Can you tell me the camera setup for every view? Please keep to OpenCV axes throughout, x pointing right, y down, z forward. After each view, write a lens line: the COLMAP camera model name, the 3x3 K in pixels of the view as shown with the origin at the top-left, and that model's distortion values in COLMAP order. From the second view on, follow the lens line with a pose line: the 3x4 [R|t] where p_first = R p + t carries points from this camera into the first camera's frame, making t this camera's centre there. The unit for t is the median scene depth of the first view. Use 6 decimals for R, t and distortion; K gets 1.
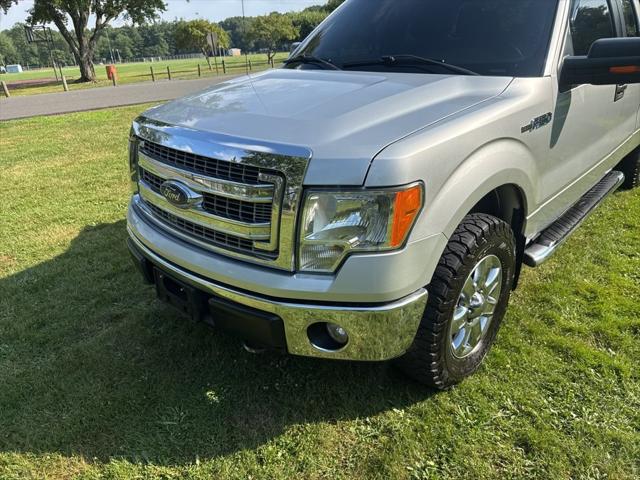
lens RADIAL K [[450.8, 0, 317.8], [0, 450.8, 243.0], [0, 0, 1]] dist [0.023775, -0.035202]
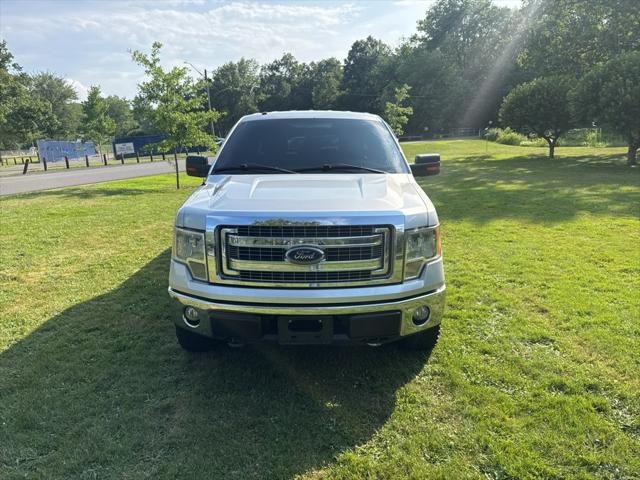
lens RADIAL K [[450.8, 0, 313.6], [0, 450.8, 242.1], [0, 0, 1]] dist [0.023775, -0.035202]
pose [[0.731849, -0.124967, 0.669910, -1.191430], [0.269099, 0.956148, -0.115616, 0.024063], [-0.626085, 0.264886, 0.733384, -0.073196]]
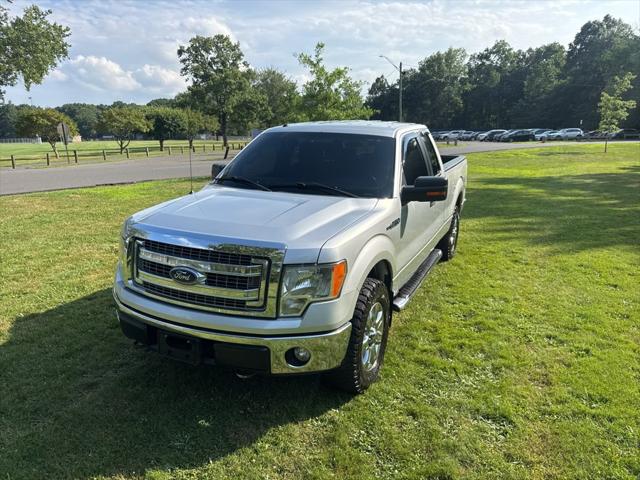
lens RADIAL K [[450.8, 0, 320.8], [0, 450.8, 236.0], [0, 0, 1]] dist [0.023775, -0.035202]
pose [[0.946635, -0.026560, 0.321211, -0.348580], [0.089527, 0.979048, -0.182891, 0.073136], [-0.309624, 0.201888, 0.929179, -0.529892]]
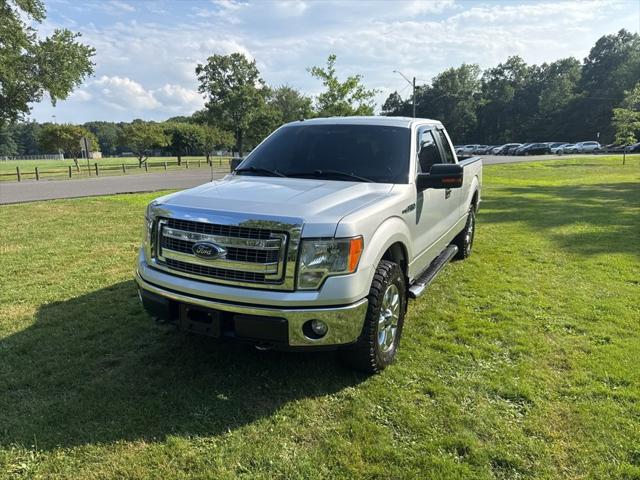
lens RADIAL K [[450.8, 0, 318.0], [0, 450.8, 231.4], [0, 0, 1]] dist [0.023775, -0.035202]
pose [[0.957853, -0.010011, 0.287083, -0.373037], [0.078795, 0.970217, -0.229066, 0.202439], [-0.276239, 0.242032, 0.930114, -0.531985]]
